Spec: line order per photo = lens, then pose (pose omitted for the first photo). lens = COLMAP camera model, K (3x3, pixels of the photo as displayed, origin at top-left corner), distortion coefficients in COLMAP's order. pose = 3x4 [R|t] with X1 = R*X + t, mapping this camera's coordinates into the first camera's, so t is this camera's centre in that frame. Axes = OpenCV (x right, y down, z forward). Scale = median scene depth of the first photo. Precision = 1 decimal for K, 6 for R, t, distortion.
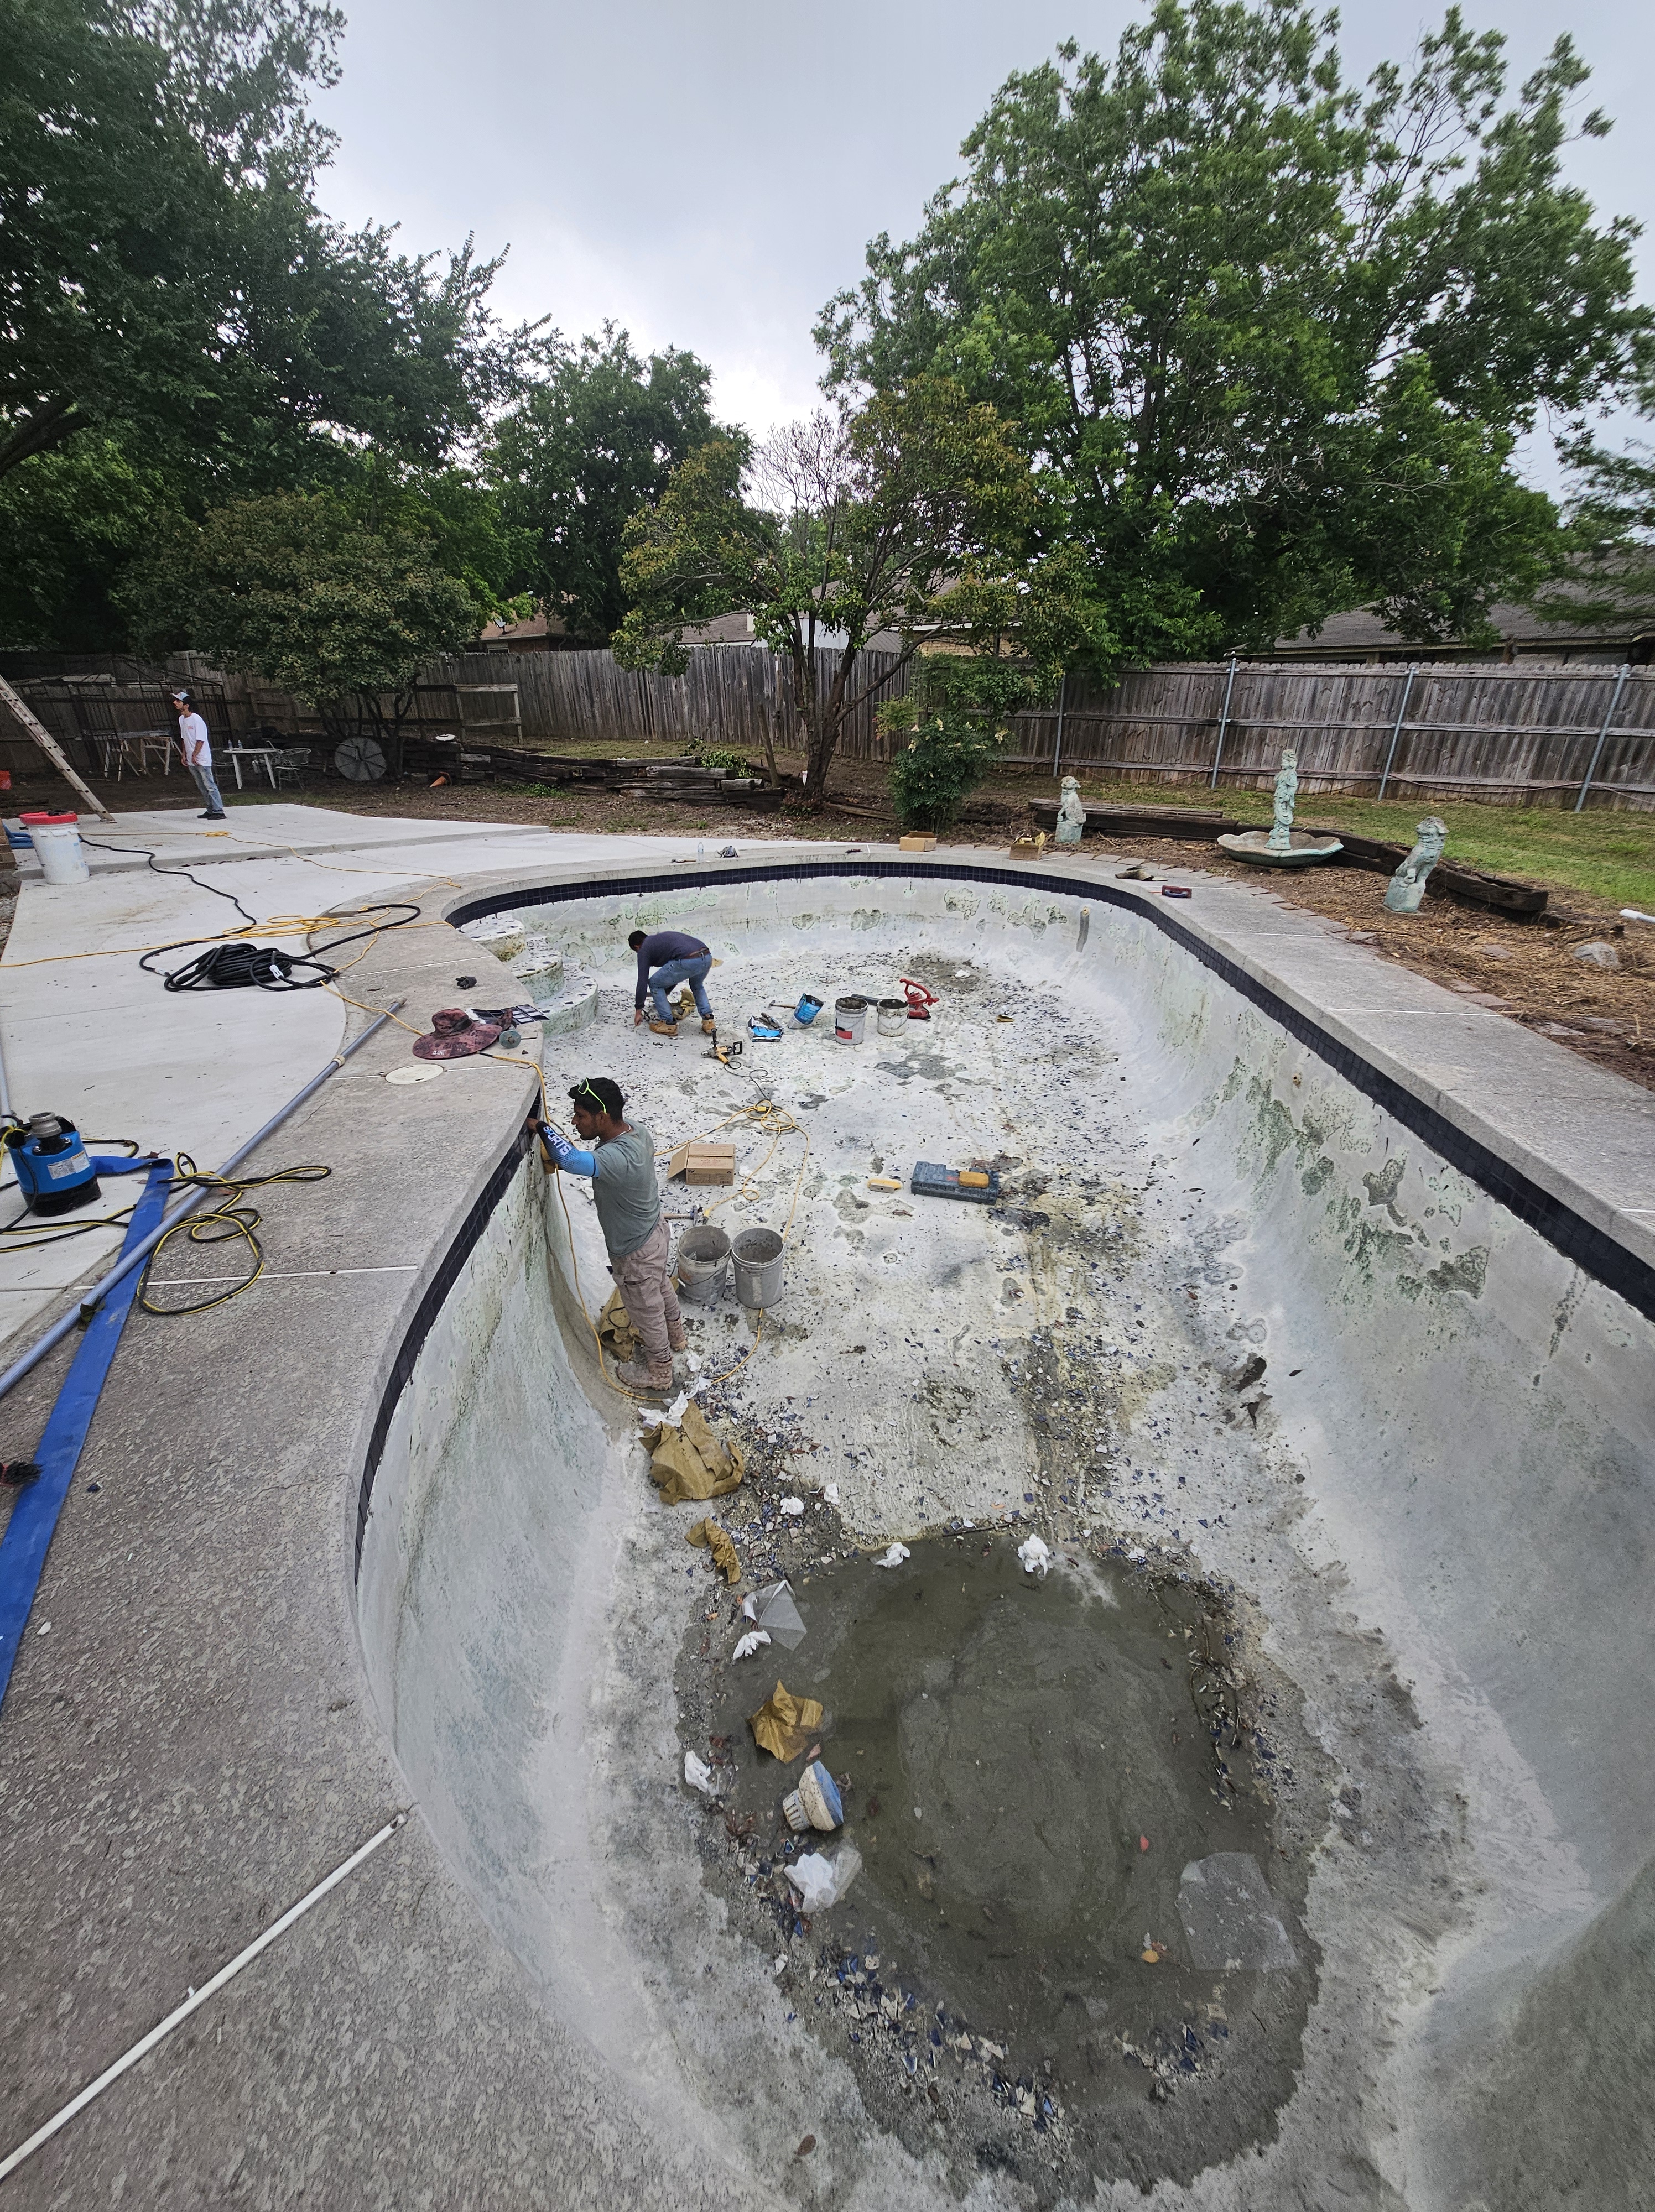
lens RADIAL K [[895.7, 0, 805.0], [0, 895.7, 1110.5], [0, 0, 1]] dist [0.000821, -0.000677]
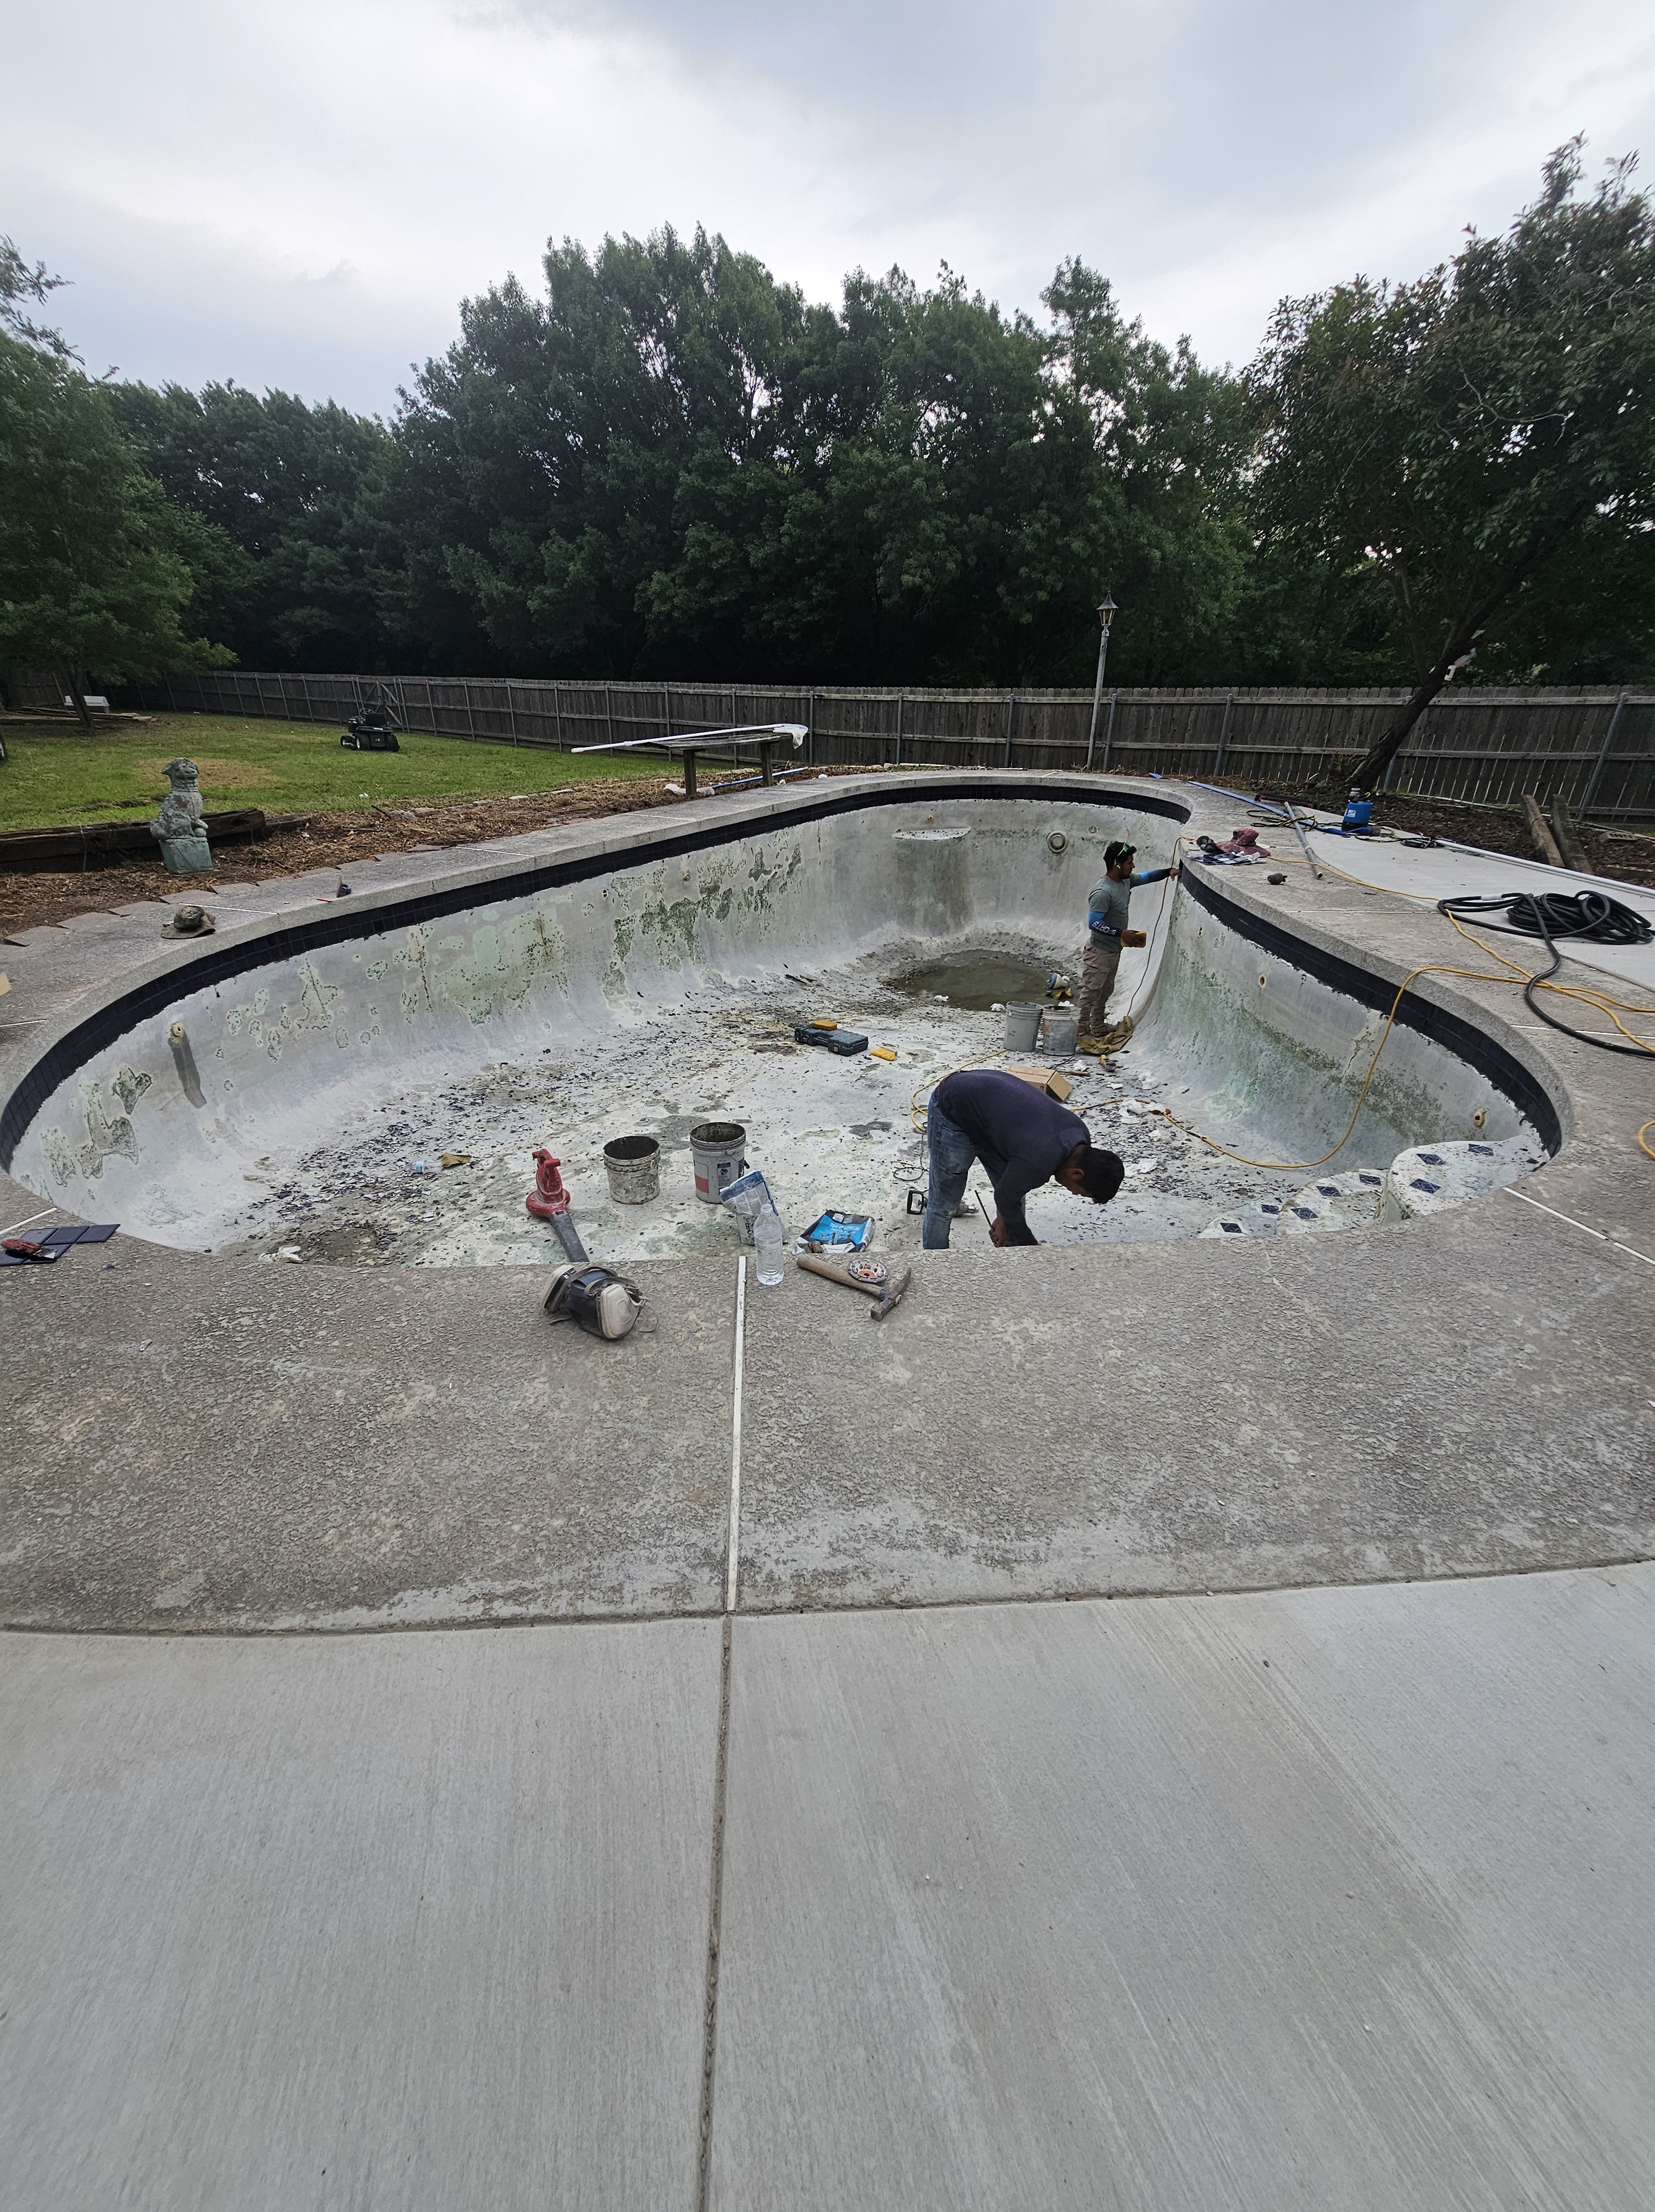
lens RADIAL K [[895.7, 0, 824.2], [0, 895.7, 1114.1], [0, 0, 1]] dist [0.000821, -0.000677]
pose [[-0.887886, -0.208306, 0.410205, -0.509505], [0.188401, 0.648806, 0.737262, -1.121347], [-0.419719, 0.731888, -0.536821, 2.614954]]
